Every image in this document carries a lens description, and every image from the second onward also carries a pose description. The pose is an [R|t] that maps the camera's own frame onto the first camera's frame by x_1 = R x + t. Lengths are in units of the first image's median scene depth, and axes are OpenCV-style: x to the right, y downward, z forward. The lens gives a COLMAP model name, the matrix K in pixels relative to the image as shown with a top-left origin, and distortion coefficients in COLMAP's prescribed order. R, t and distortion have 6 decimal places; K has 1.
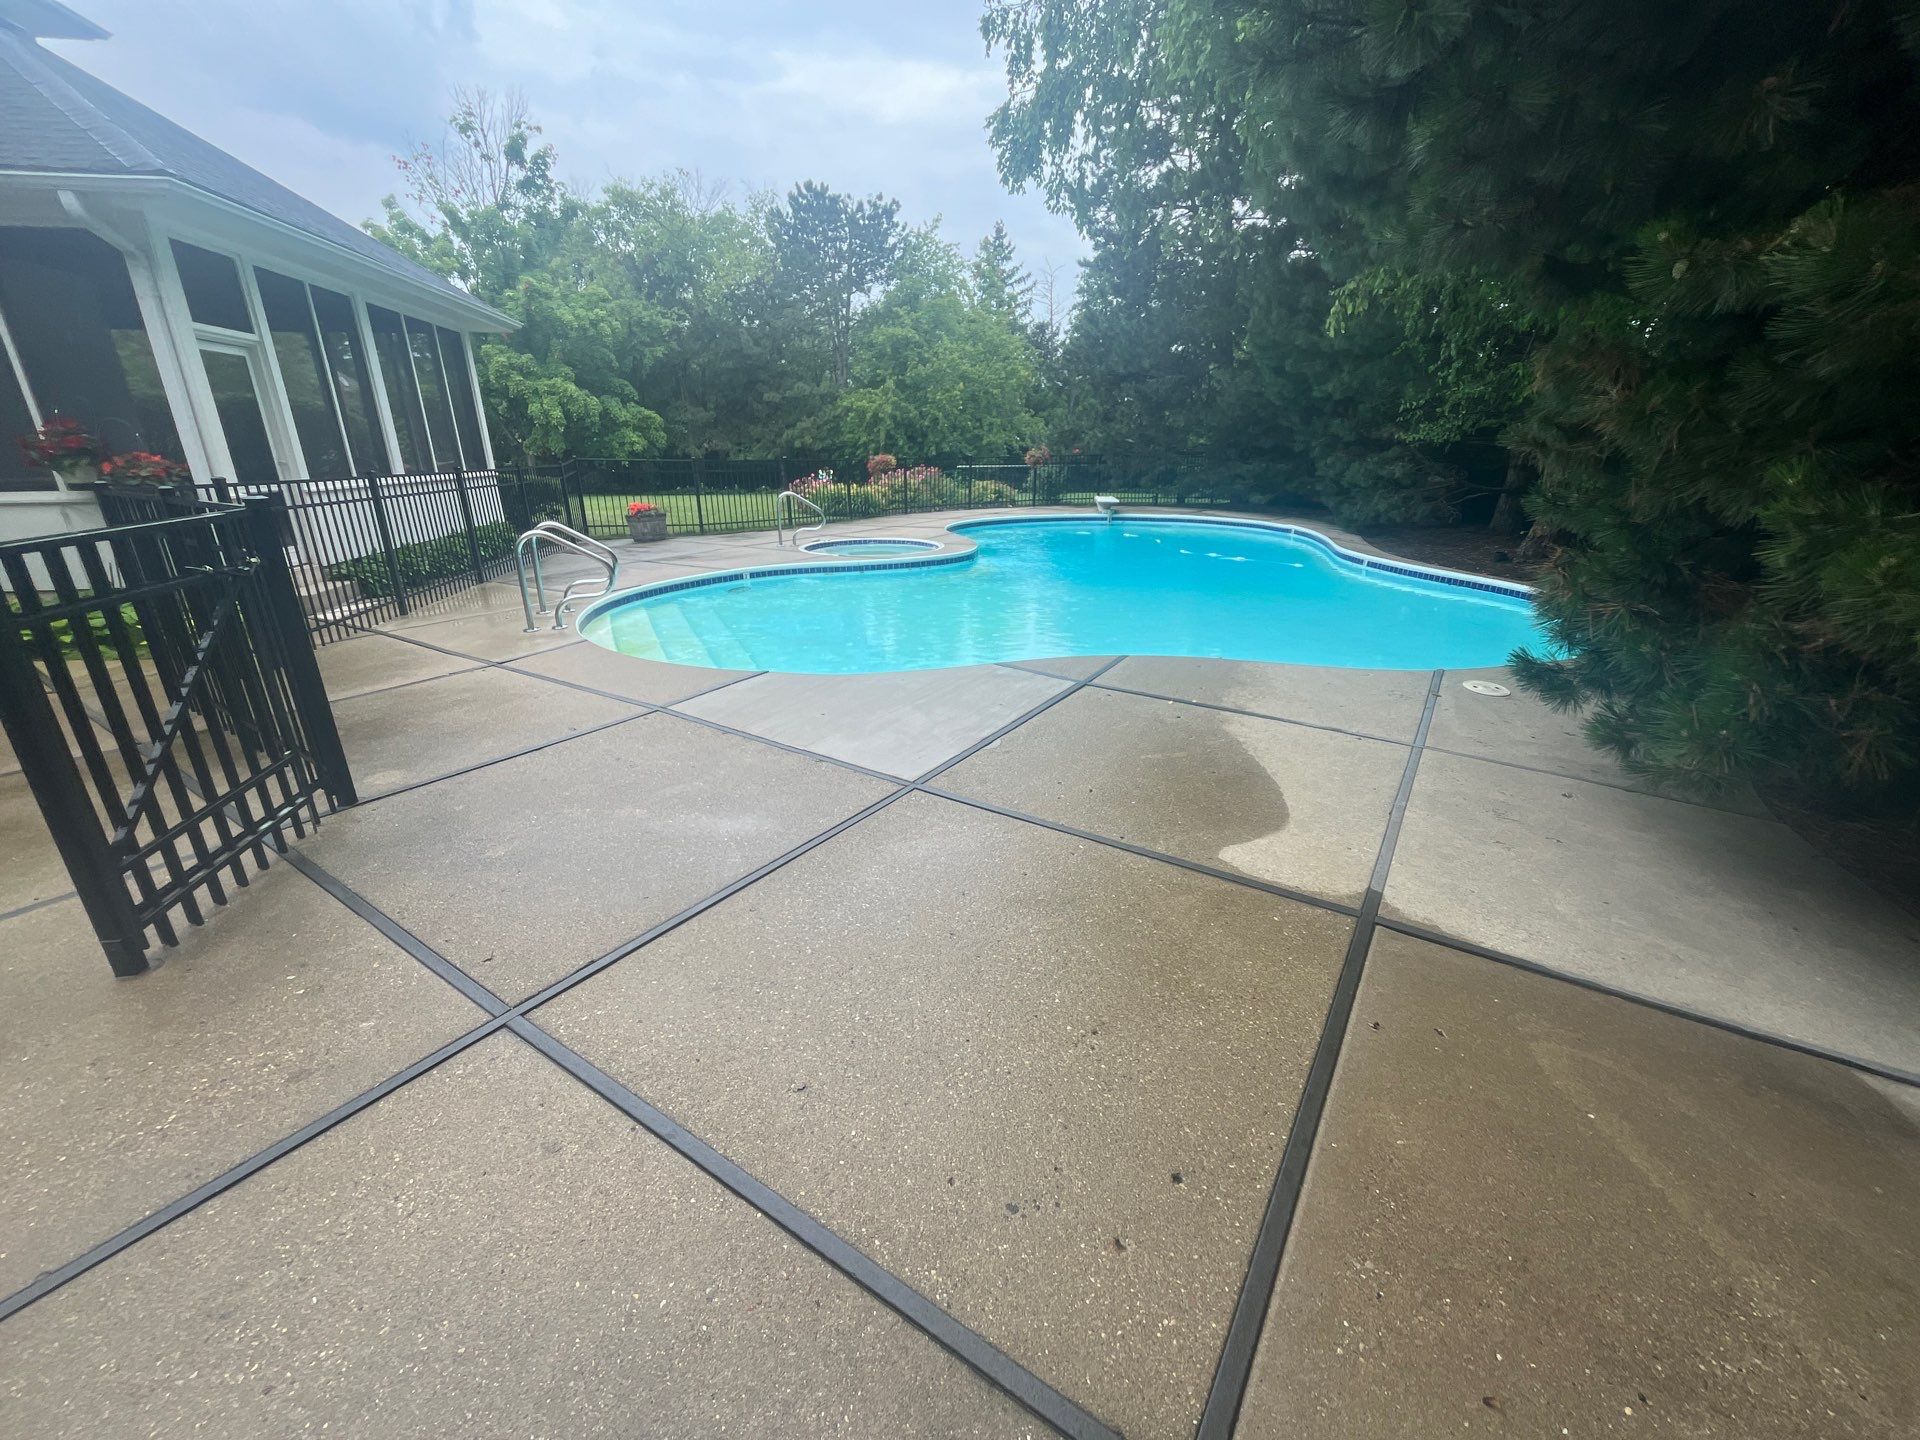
lens RADIAL K [[773.3, 0, 973.9], [0, 773.3, 728.7], [0, 0, 1]] dist [-0.003716, -0.001353]
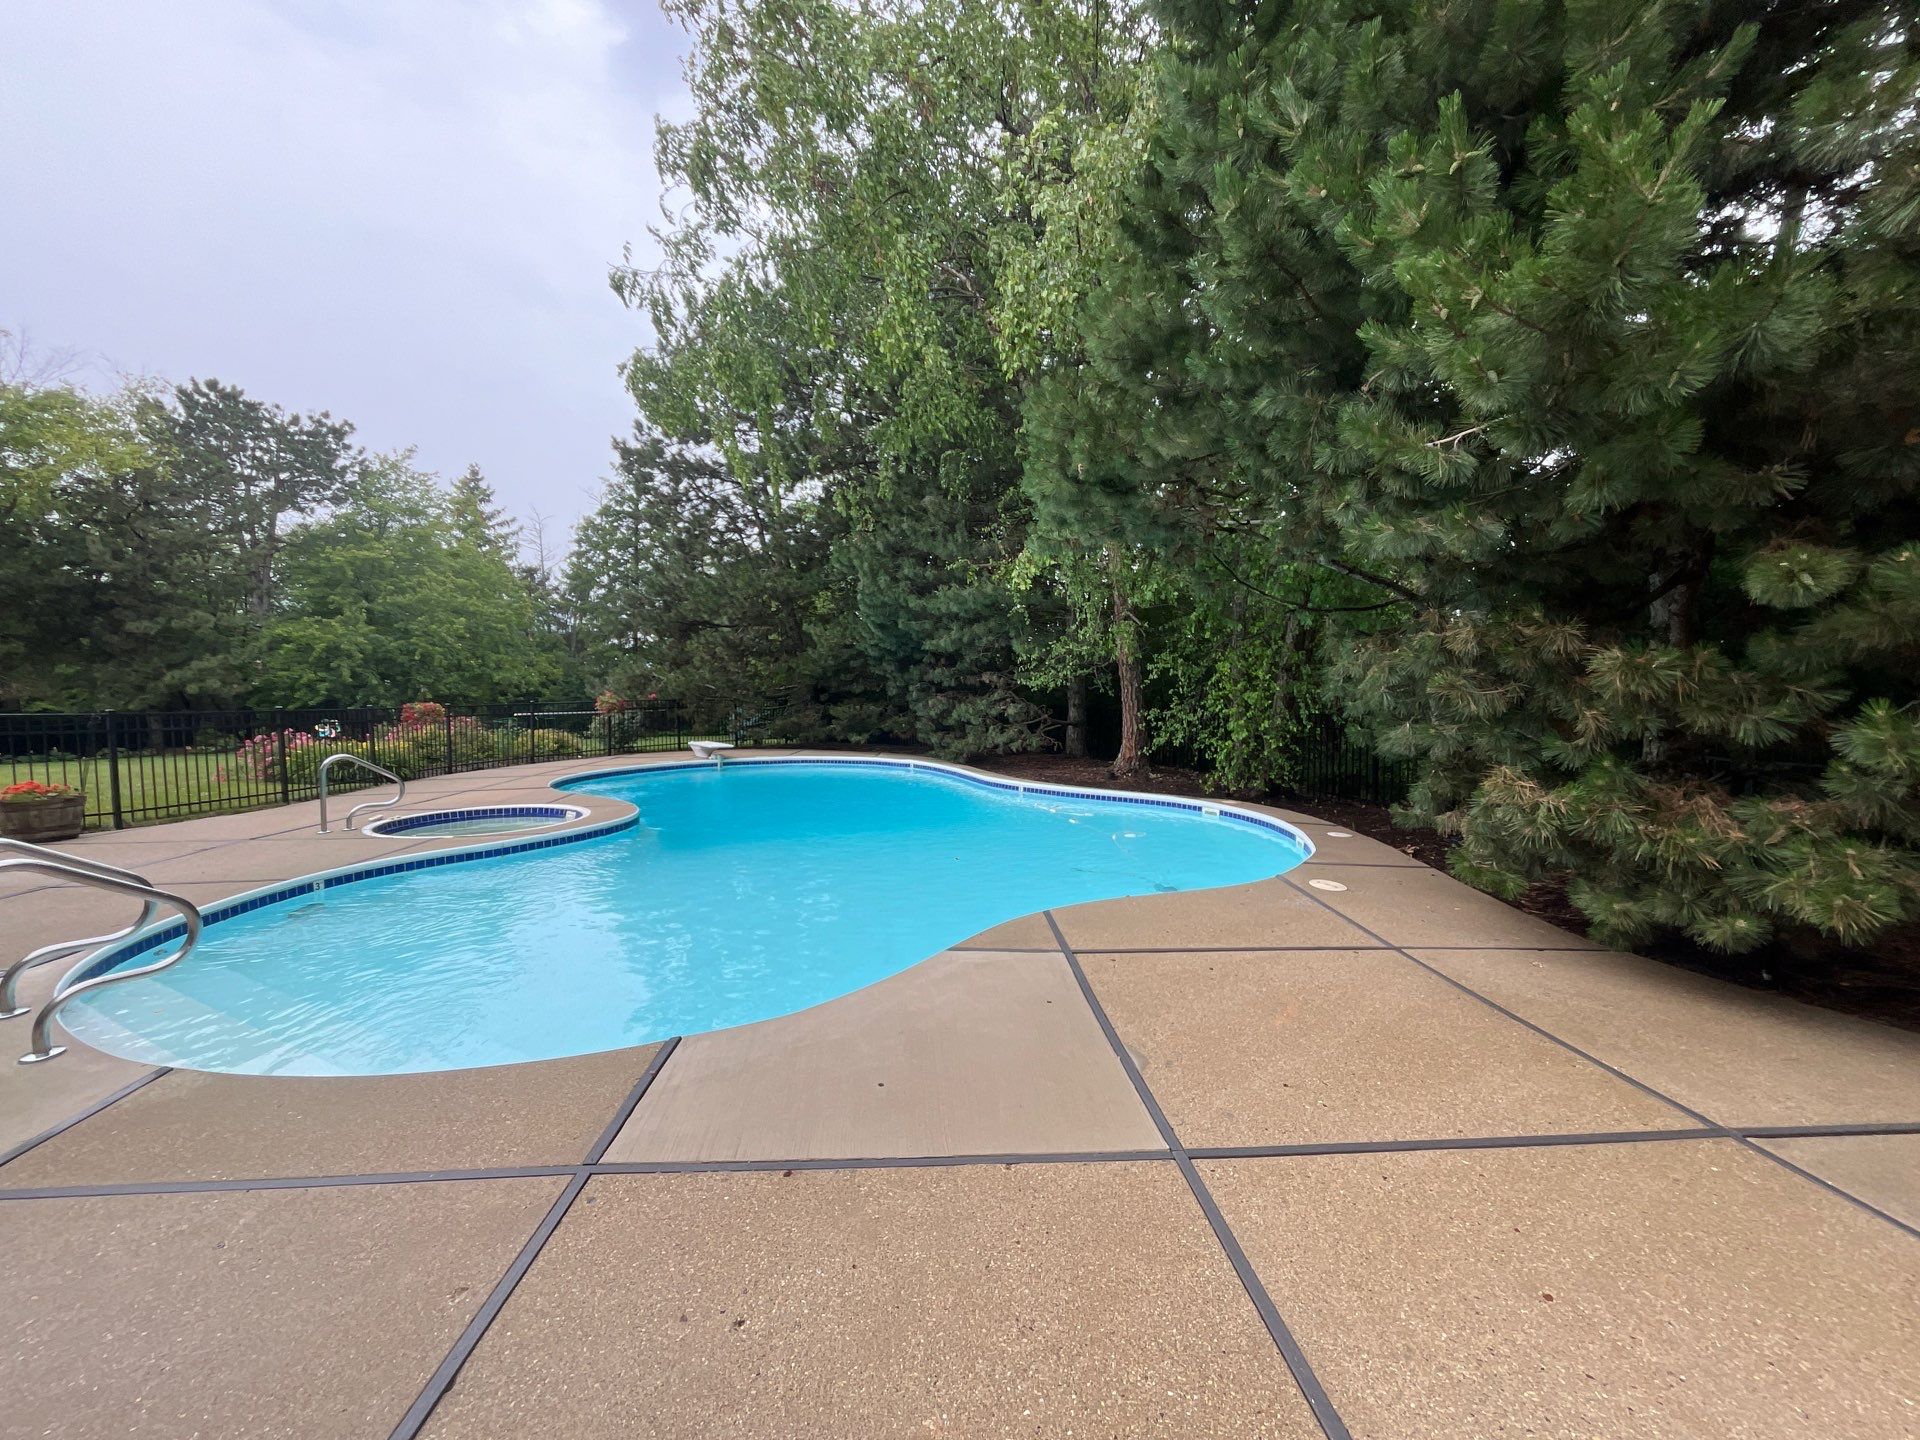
lens RADIAL K [[773.3, 0, 973.5], [0, 773.3, 731.4], [0, 0, 1]] dist [-0.003716, -0.001353]
pose [[0.799704, -0.032751, 0.599500, -0.093883], [0.207150, 0.952247, -0.224307, -0.025672], [-0.563526, 0.303566, 0.768301, 0.069364]]
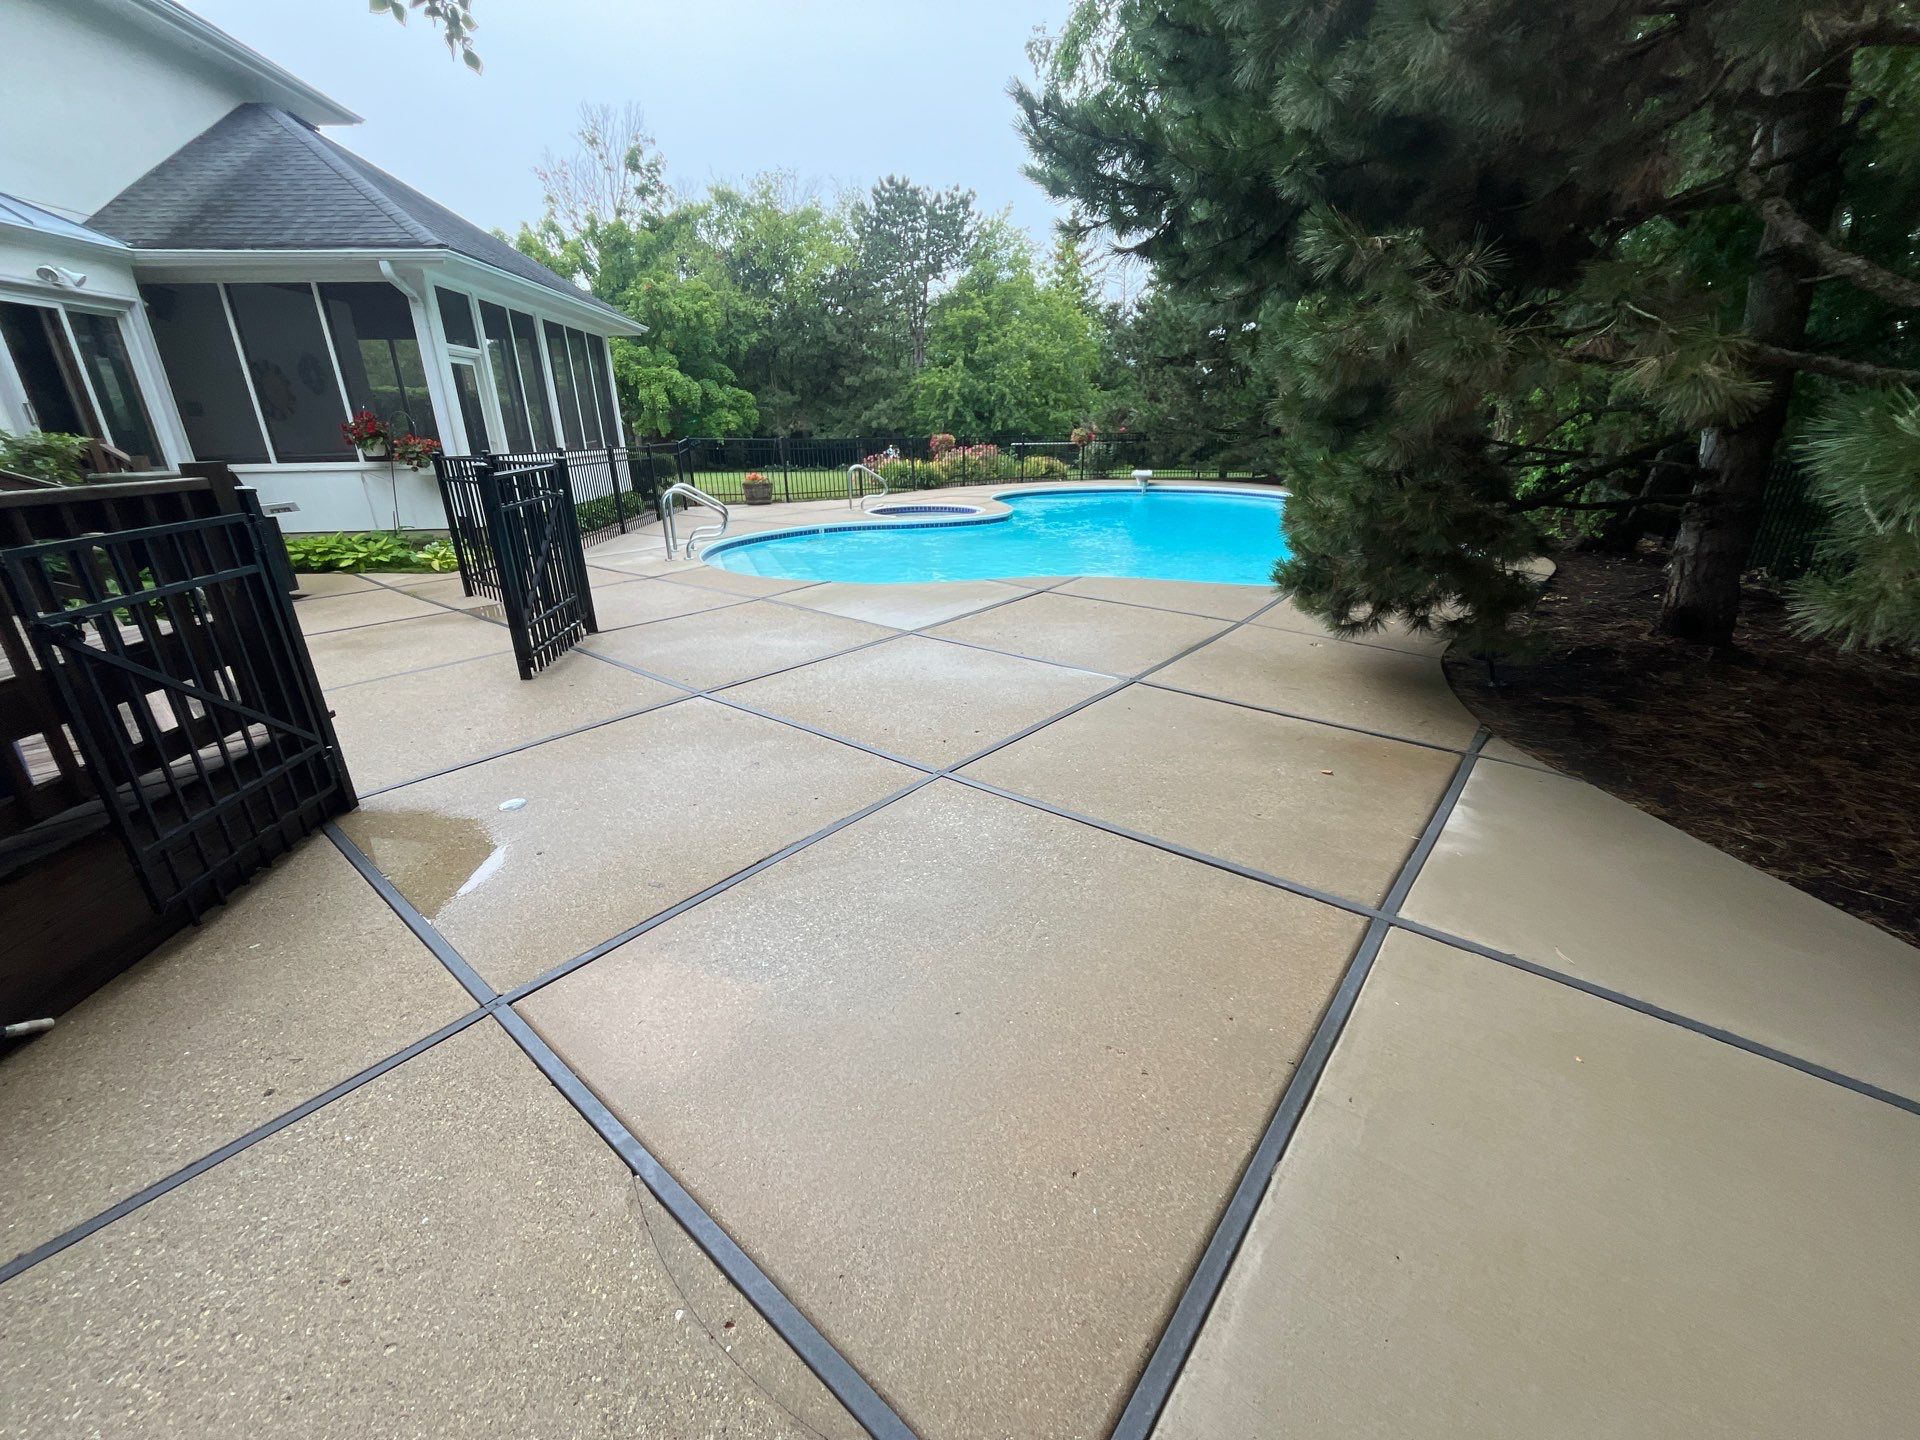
lens RADIAL K [[773.3, 0, 971.8], [0, 773.3, 728.8], [0, 0, 1]] dist [-0.003716, -0.001353]
pose [[0.994784, 0.031377, -0.097055, 0.032149], [-0.028927, 0.999229, 0.026544, 0.032562], [0.097813, -0.023598, 0.994925, -0.092874]]
